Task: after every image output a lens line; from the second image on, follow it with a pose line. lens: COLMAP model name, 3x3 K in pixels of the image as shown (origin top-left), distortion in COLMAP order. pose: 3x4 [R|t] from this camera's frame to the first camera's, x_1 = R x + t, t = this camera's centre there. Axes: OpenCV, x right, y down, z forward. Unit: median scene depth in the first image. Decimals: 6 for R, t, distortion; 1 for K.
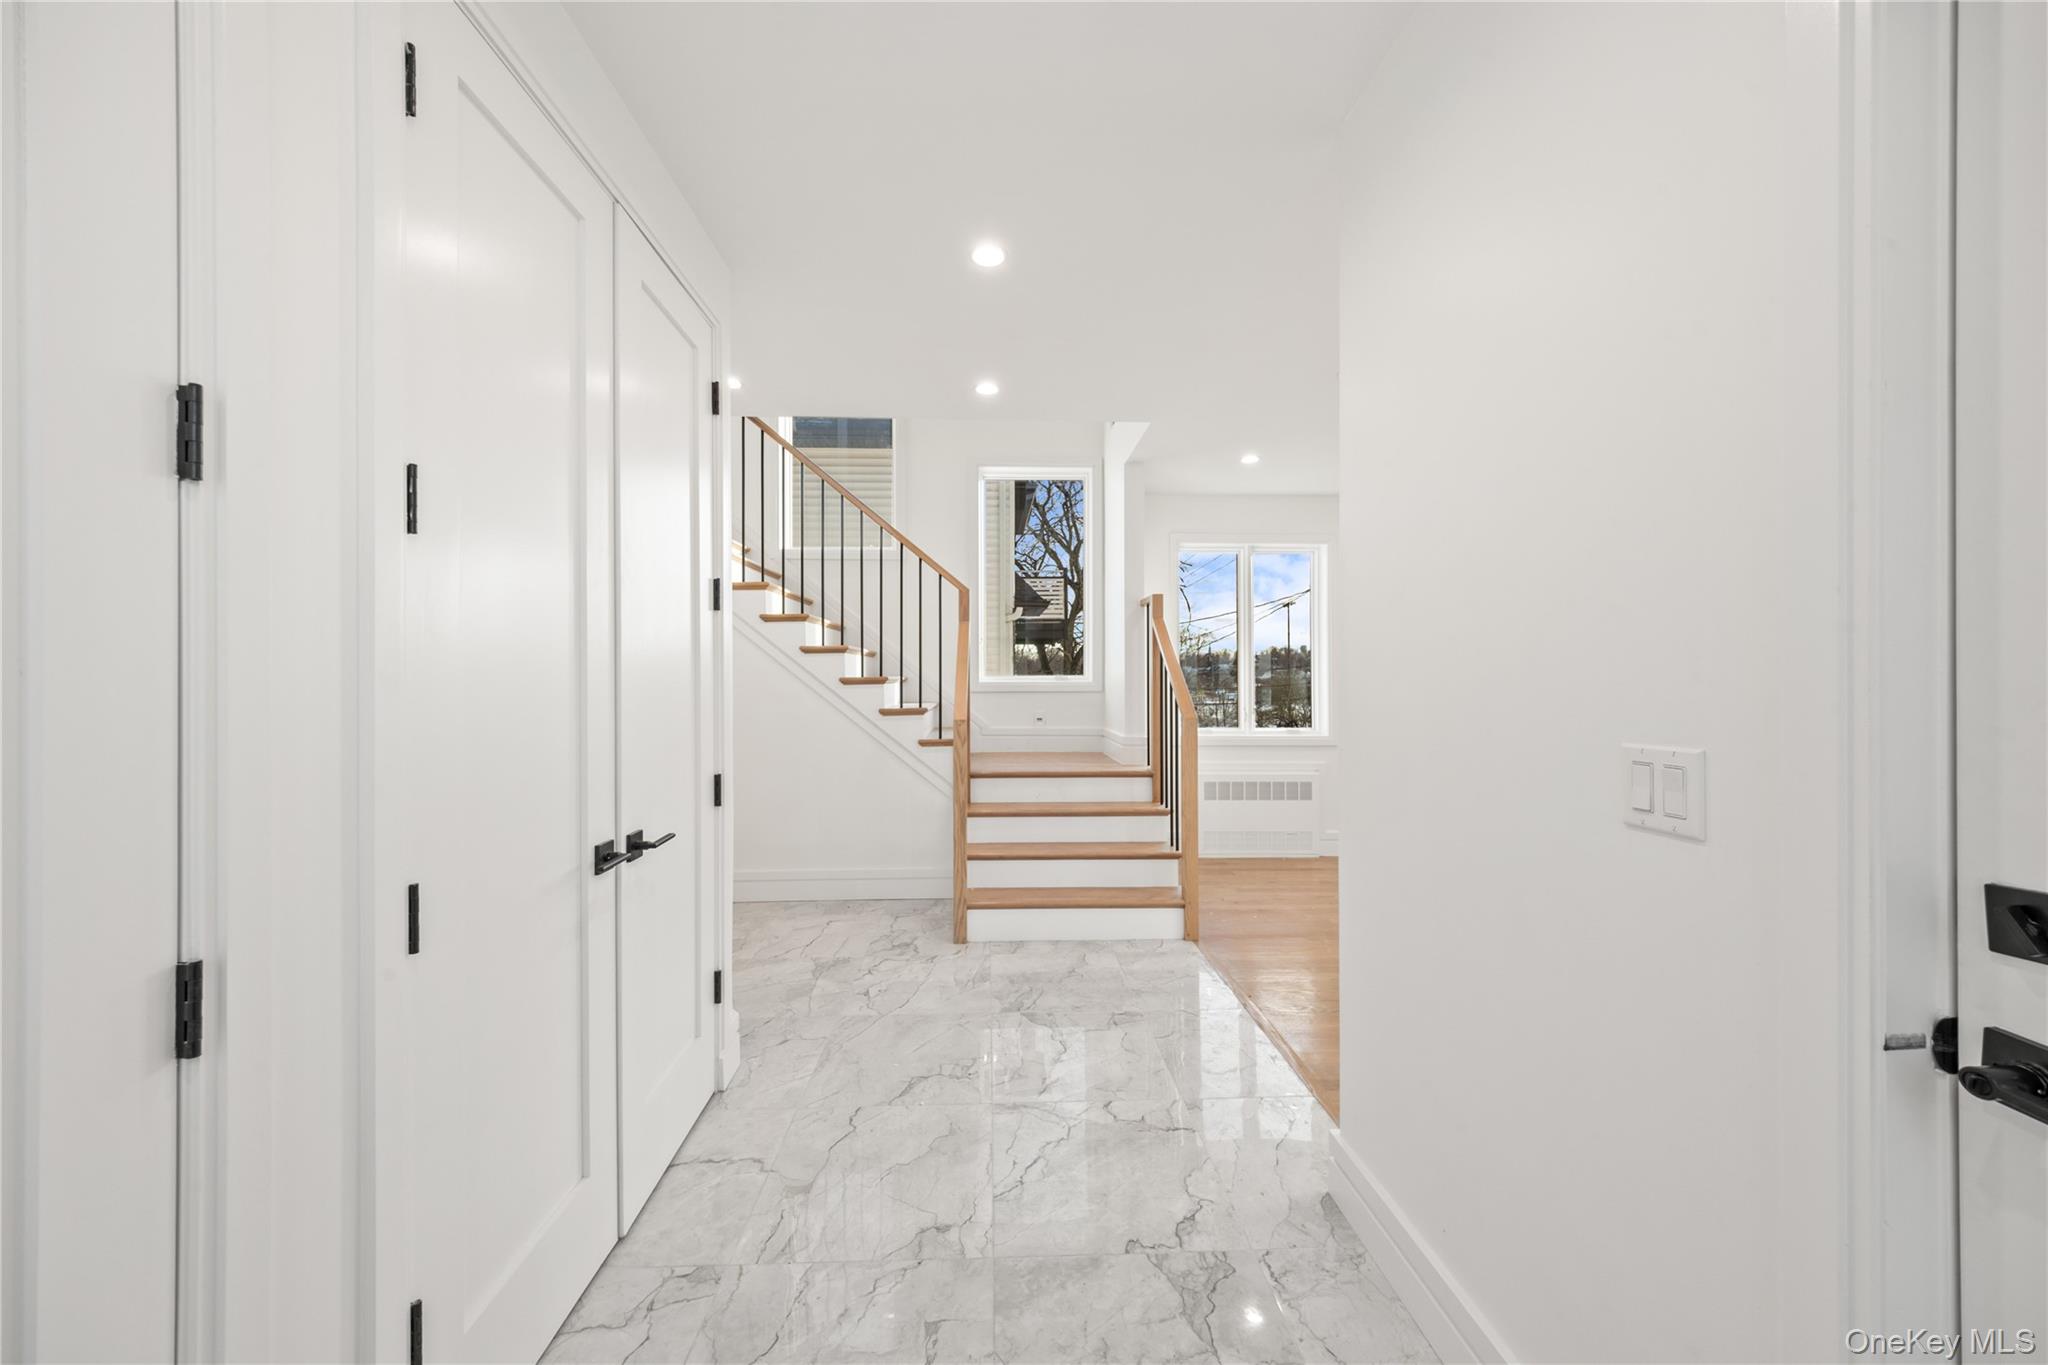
lens RADIAL K [[693.4, 0, 1024.0], [0, 693.4, 682.5], [0, 0, 1]] dist [0.000670, -0.000005]
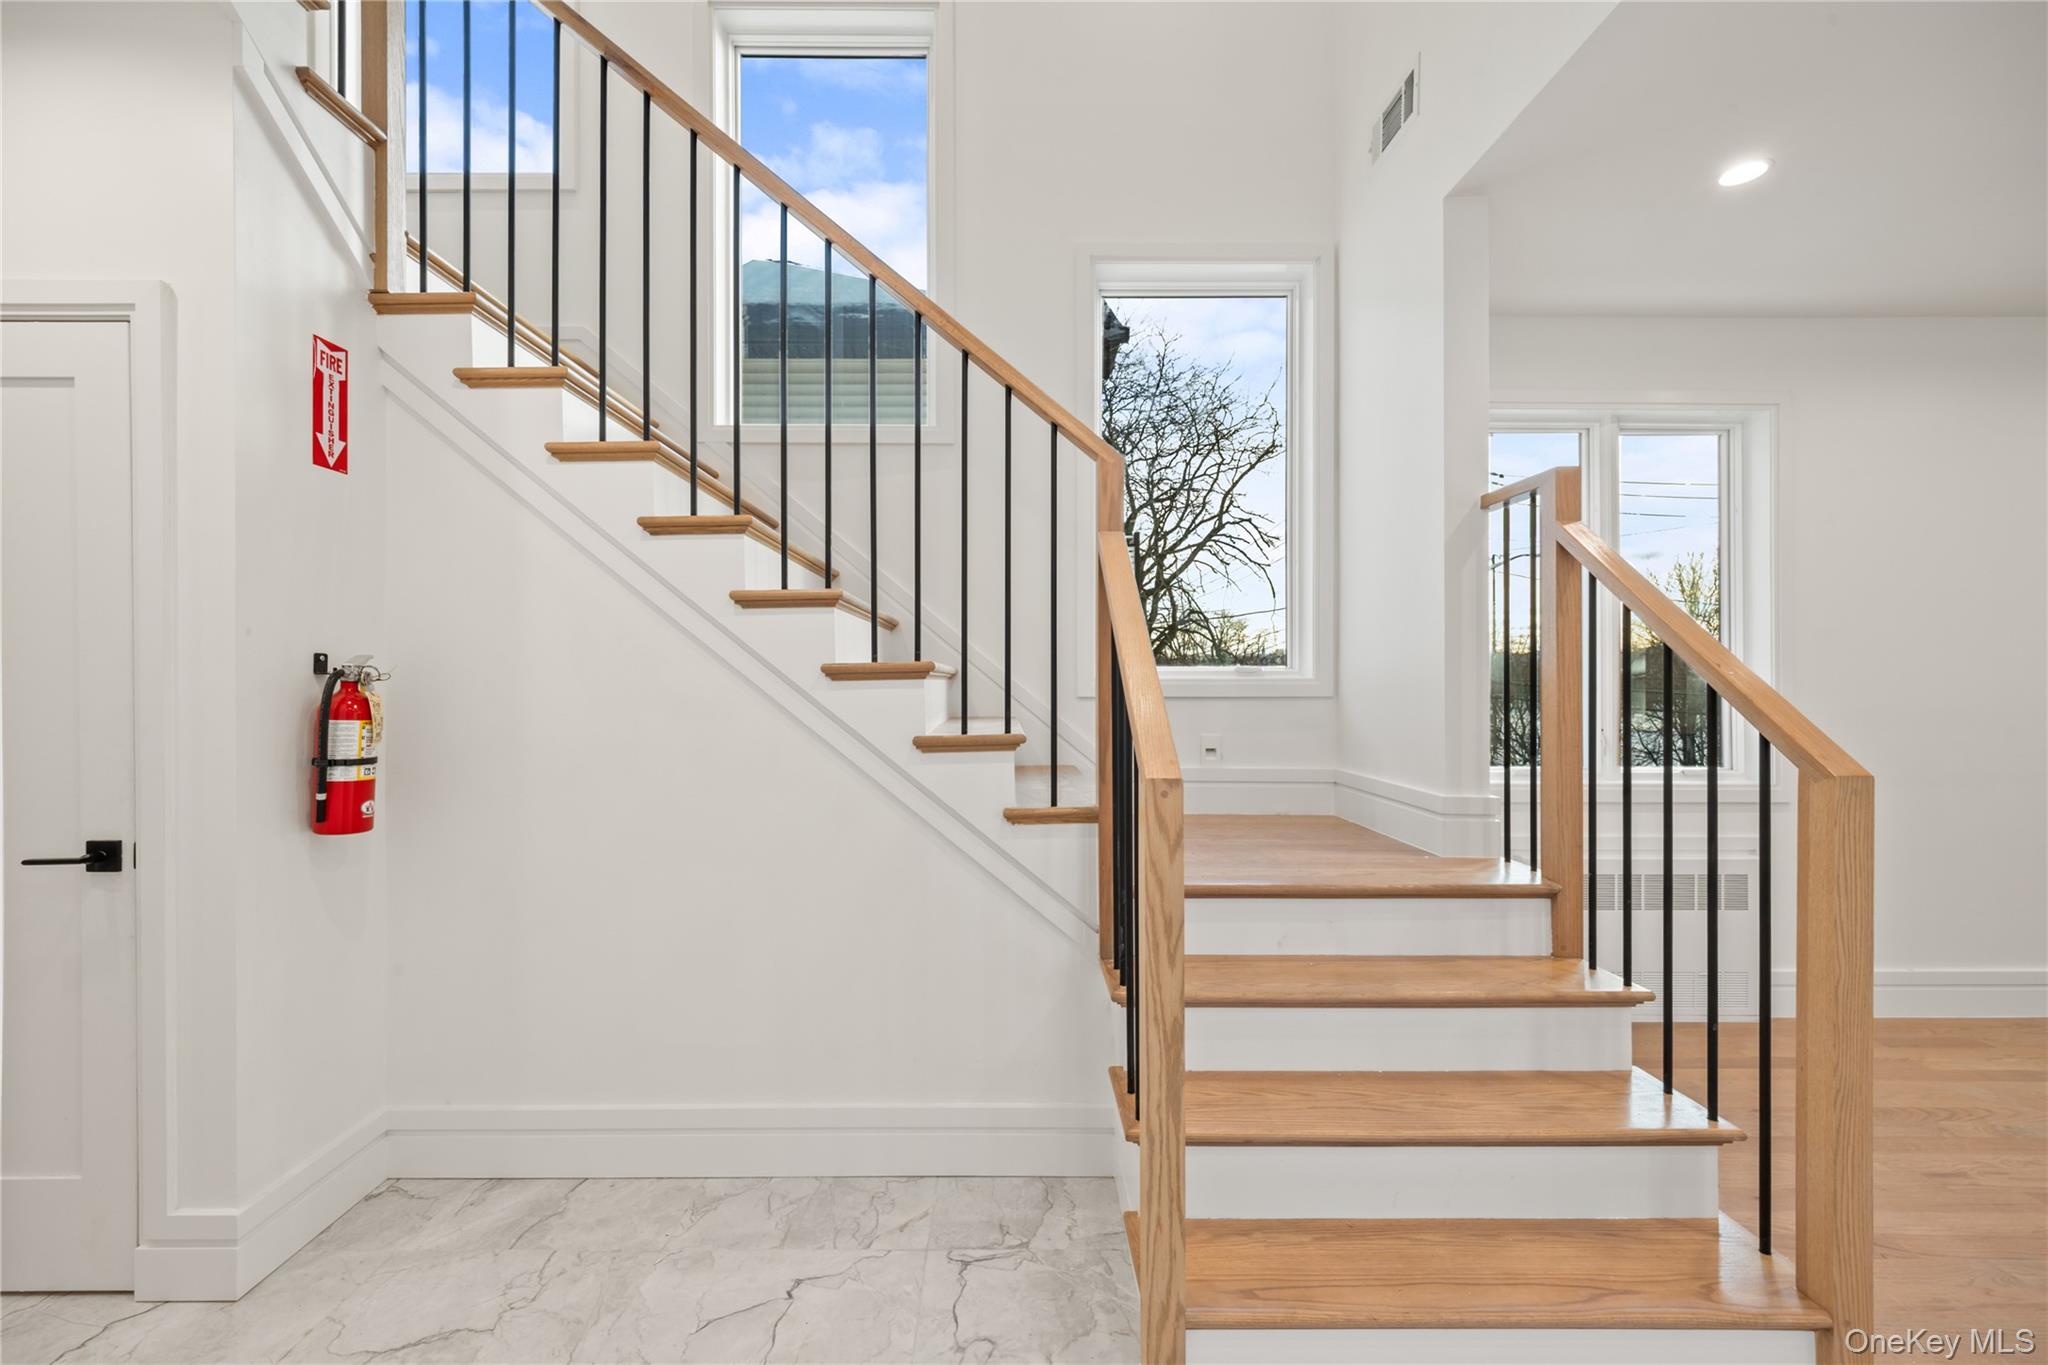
lens RADIAL K [[819.6, 0, 1024.0], [0, 819.6, 682.5], [0, 0, 1]] dist [-0.002115, -0.000101]
pose [[0.999237, -0.001266, -0.039035, -0.120102], [0.001076, 0.999987, -0.004889, 0.007033], [0.039040, 0.004843, 0.999226, 0.491904]]
